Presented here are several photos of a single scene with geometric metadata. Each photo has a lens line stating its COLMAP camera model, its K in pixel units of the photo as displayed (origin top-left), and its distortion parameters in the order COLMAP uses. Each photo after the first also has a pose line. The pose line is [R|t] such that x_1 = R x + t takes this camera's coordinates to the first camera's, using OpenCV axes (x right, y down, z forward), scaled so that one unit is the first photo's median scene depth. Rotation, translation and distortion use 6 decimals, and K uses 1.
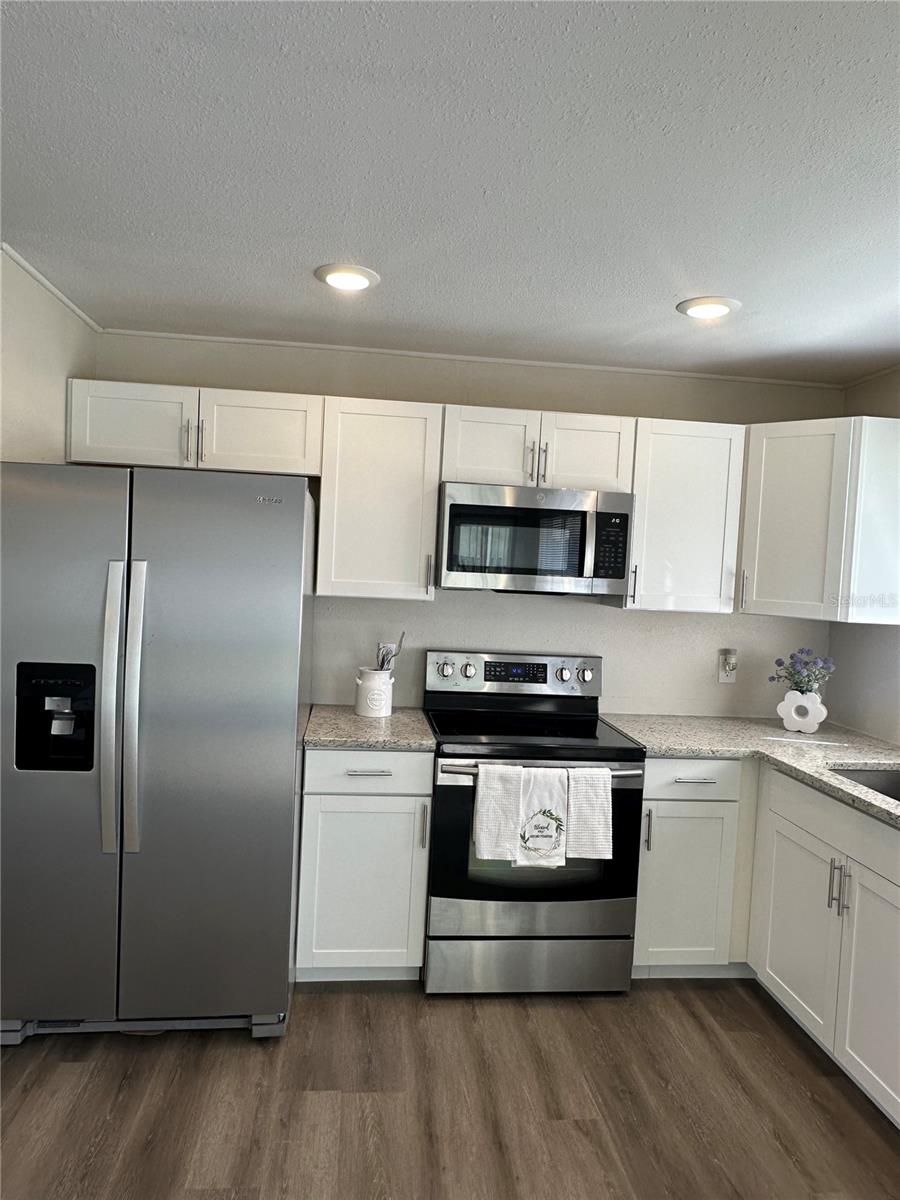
lens RADIAL K [[785.8, 0, 445.5], [0, 785.8, 605.9], [0, 0, 1]] dist [-0.005291, 0.002842]
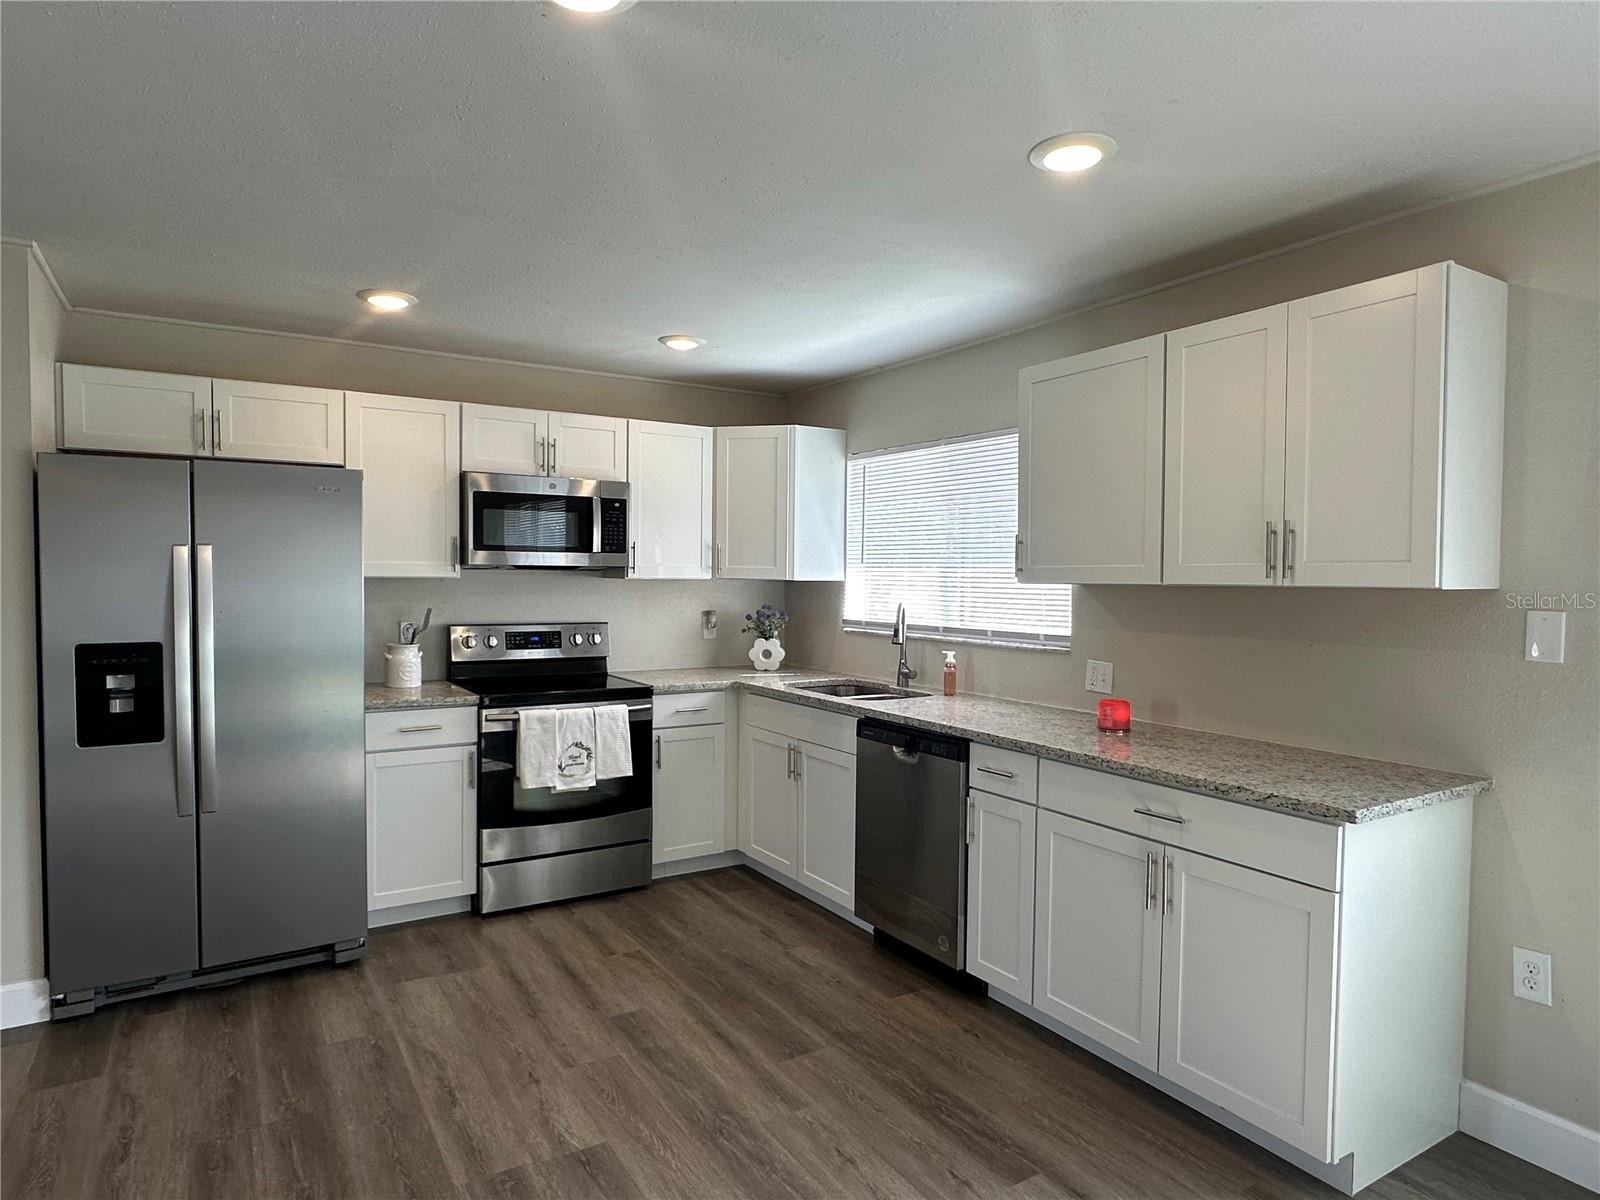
lens RADIAL K [[947.5, 0, 799.5], [0, 947.5, 608.9], [0, 0, 1]] dist [-0.003652, -0.000400]
pose [[0.899010, -0.055109, 0.434447, -0.188573], [0.053631, 0.998438, 0.015671, 0.047522], [-0.434632, 0.009211, 0.900561, -0.473363]]
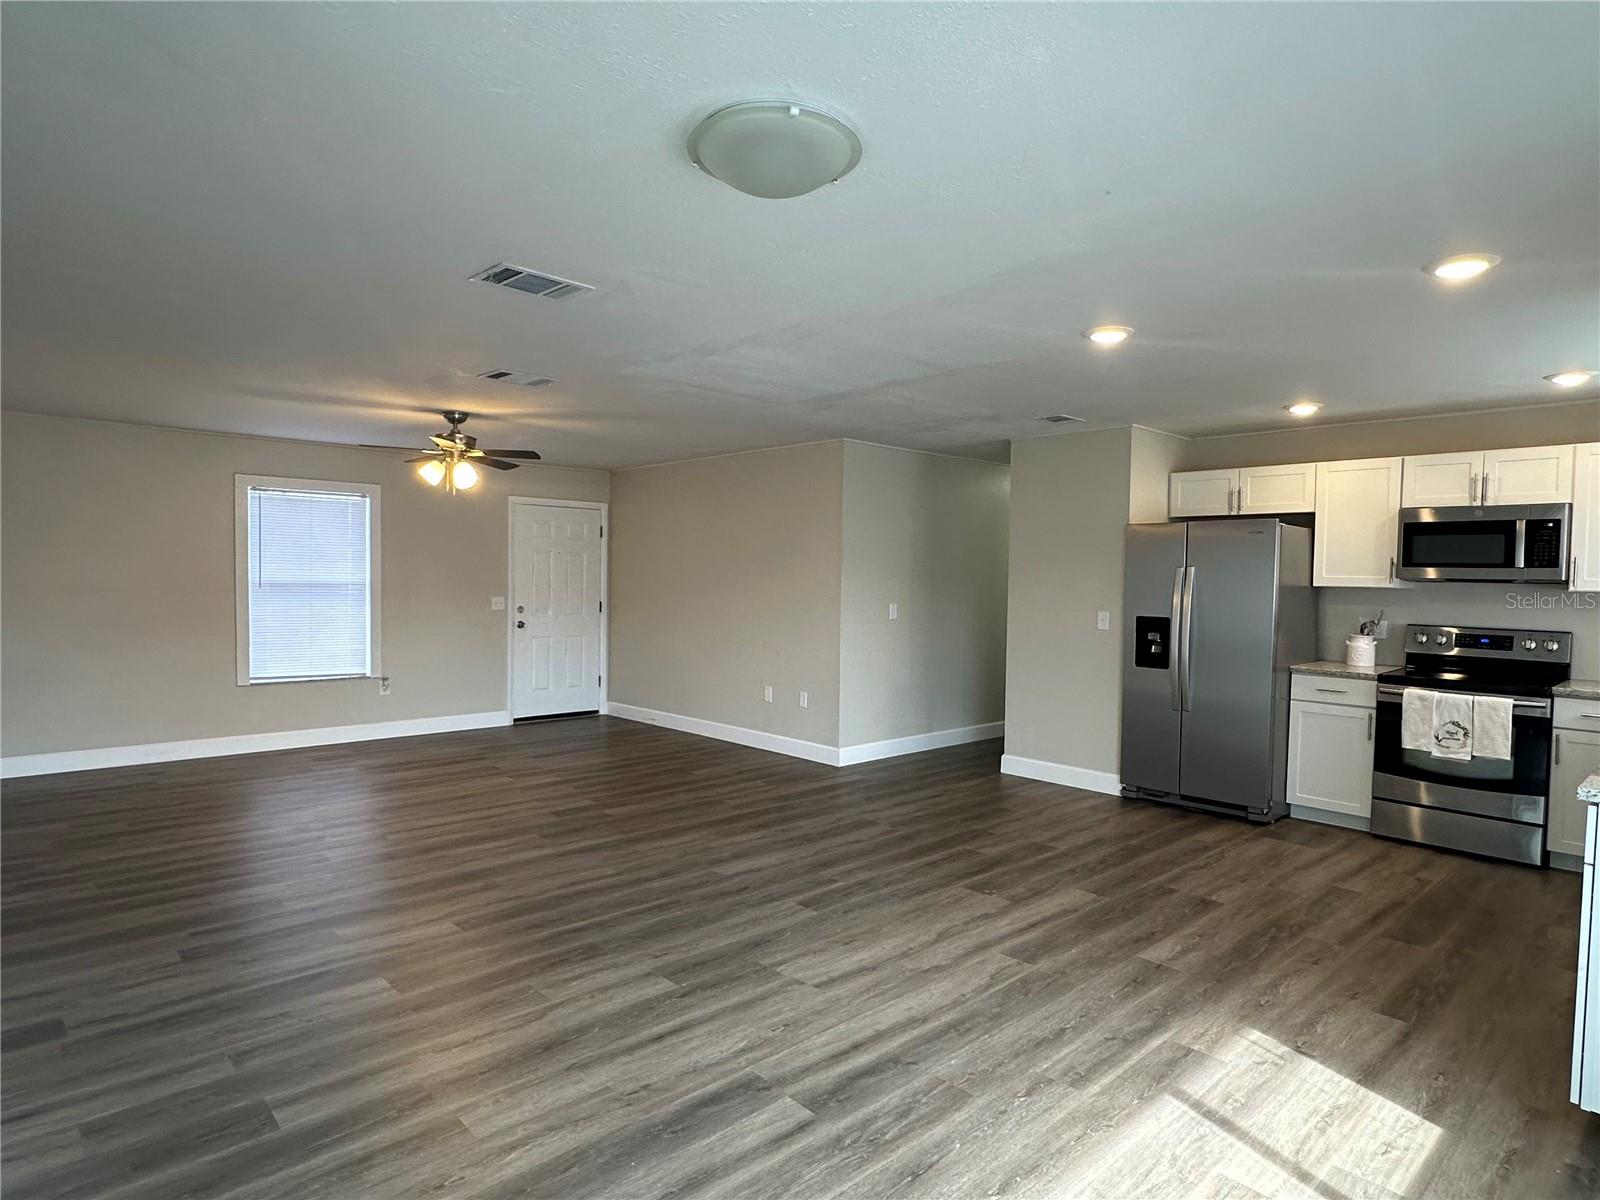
lens RADIAL K [[906.7, 0, 799.8], [0, 906.7, 605.8], [0, 0, 1]] dist [-0.001217, -0.001154]
pose [[0.600996, -0.009390, -0.799197, 0.756860], [-0.025949, 0.999175, -0.031254, 0.123141], [0.798831, 0.039522, 0.600256, -1.050970]]
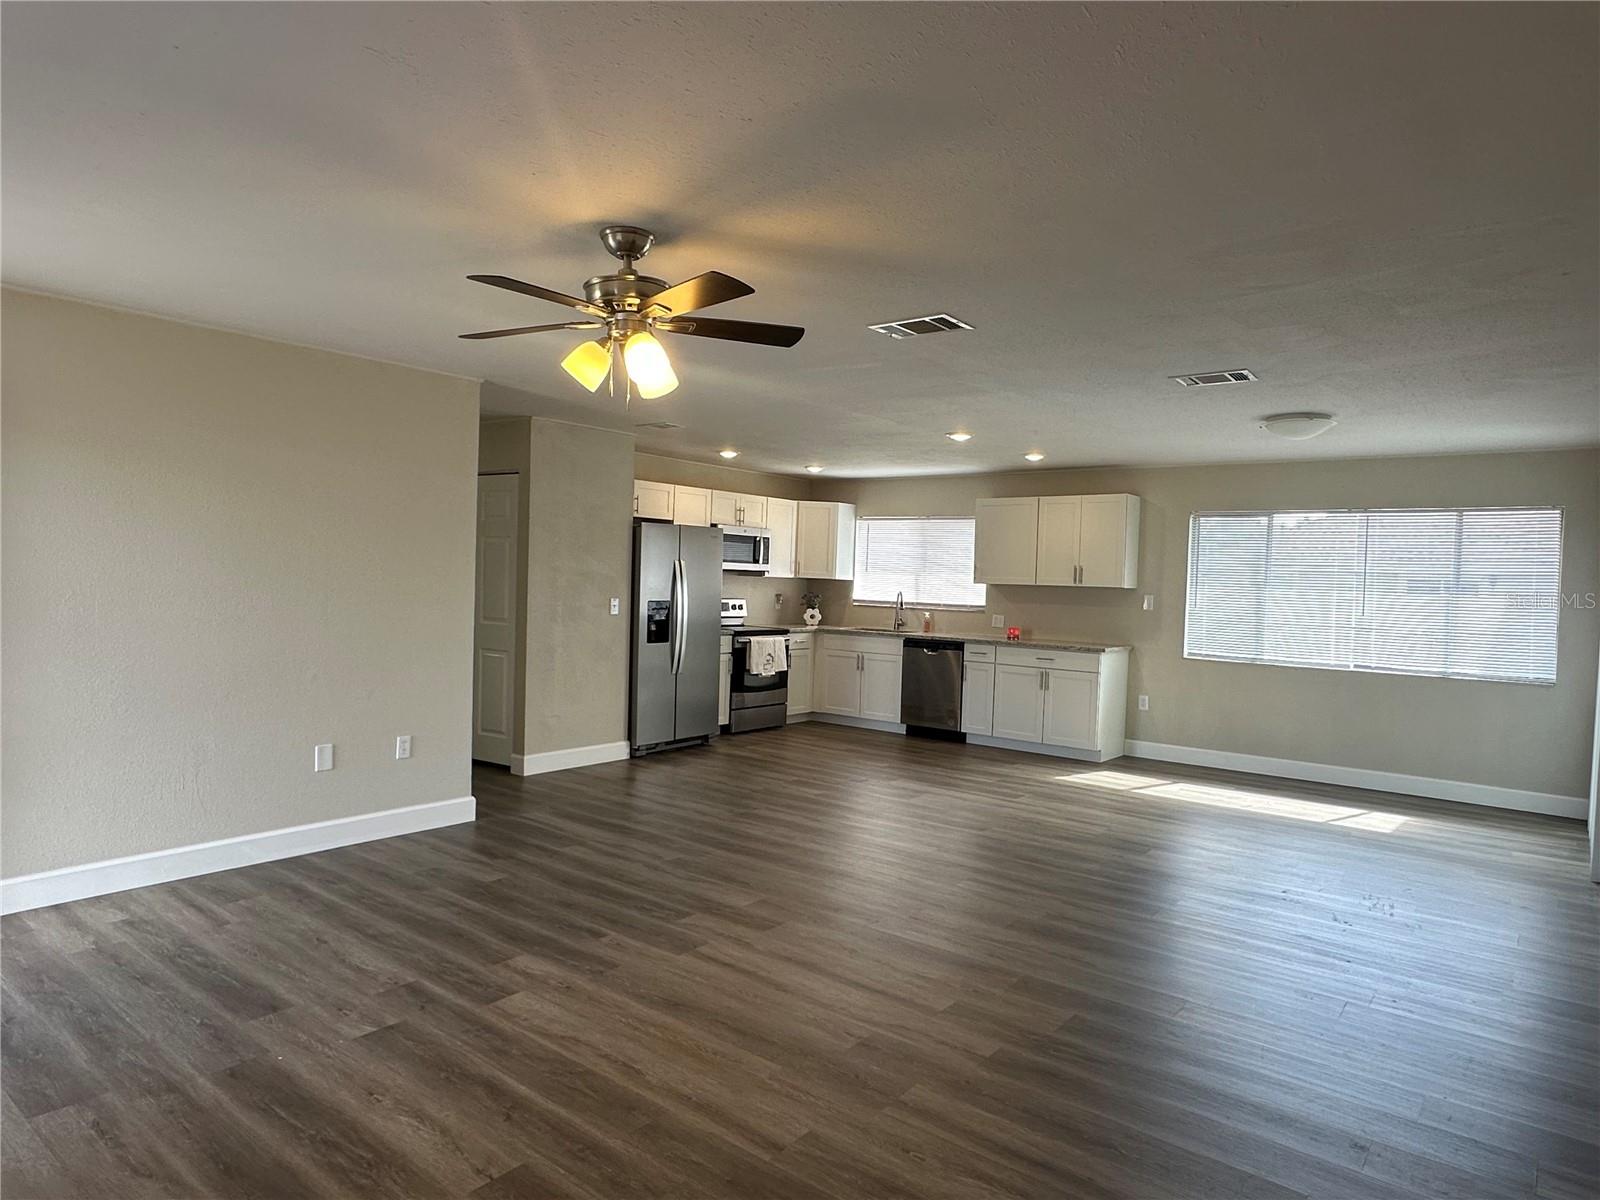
lens RADIAL K [[974.6, 0, 797.0], [0, 974.6, 607.1], [0, 0, 1]] dist [-0.004853, -0.001005]
pose [[0.701517, -0.044548, 0.711259, -2.076492], [0.032086, 0.999007, 0.030924, 0.009517], [-0.711930, 0.001127, 0.702250, -1.320562]]
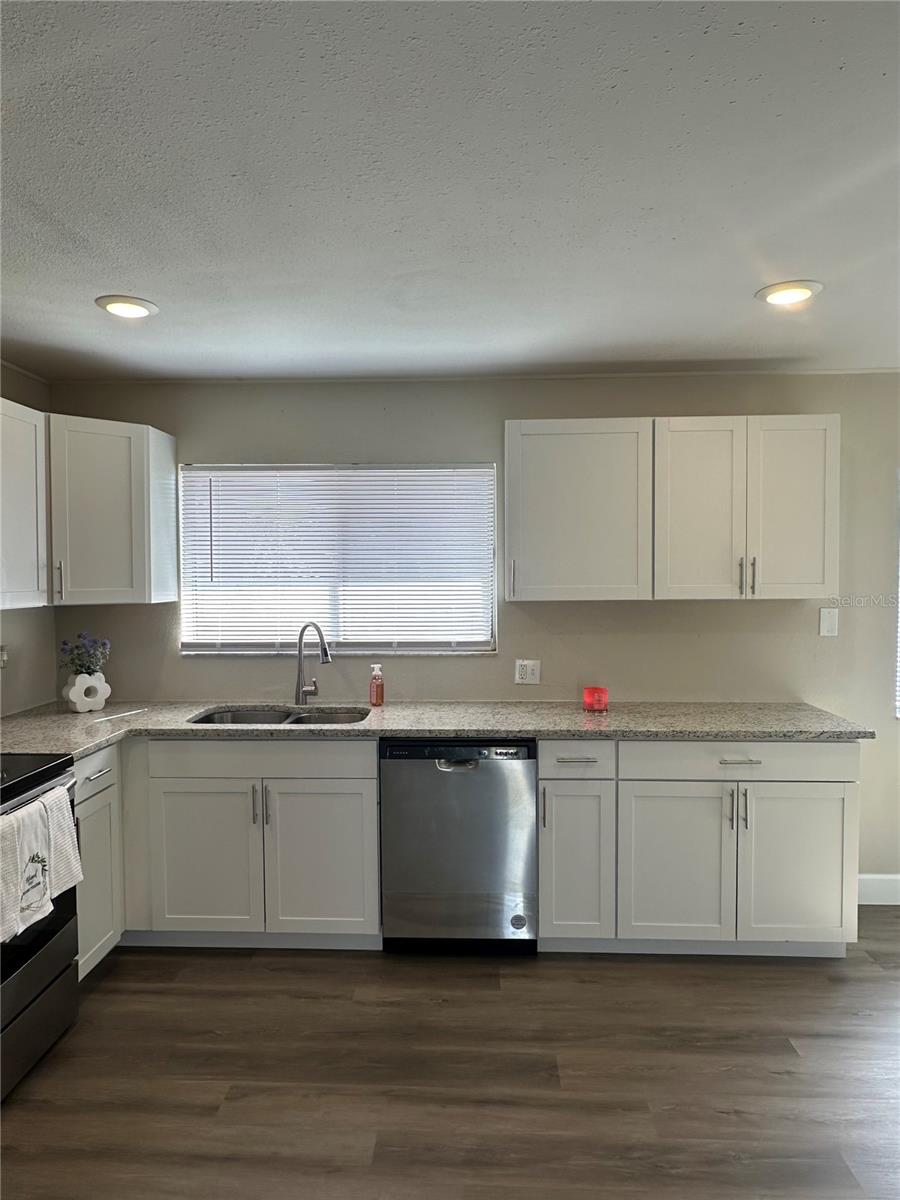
lens RADIAL K [[785.8, 0, 444.0], [0, 785.8, 603.0], [0, 0, 1]] dist [-0.005291, 0.002842]
pose [[0.150362, -0.087302, 0.984769, -0.603652], [0.057783, 0.995167, 0.079401, -0.049996], [-0.986941, 0.044964, 0.154680, 0.418779]]
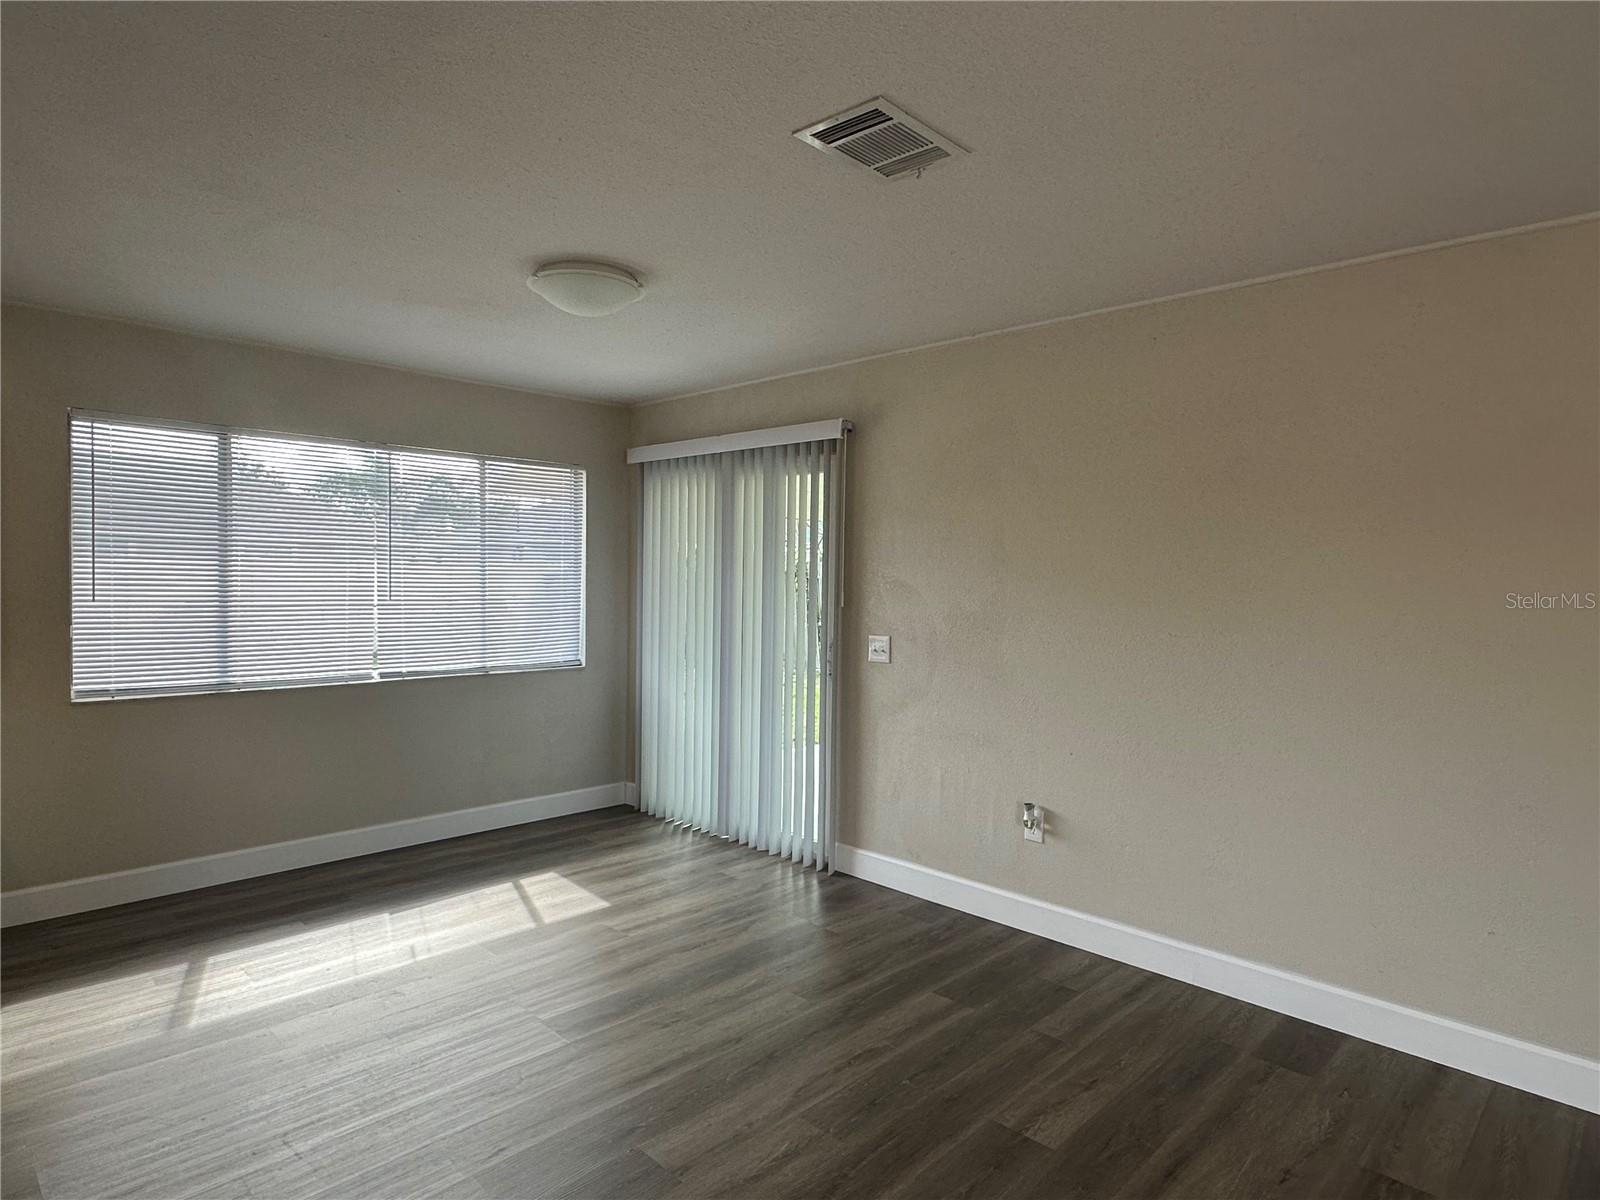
lens RADIAL K [[906.7, 0, 810.8], [0, 906.7, 591.1], [0, 0, 1]] dist [-0.001217, -0.001154]
pose [[-0.645433, -0.074852, 0.760141, -0.906293], [-0.011776, 0.996044, 0.088083, -0.006427], [-0.763726, 0.047900, -0.643761, -0.103228]]
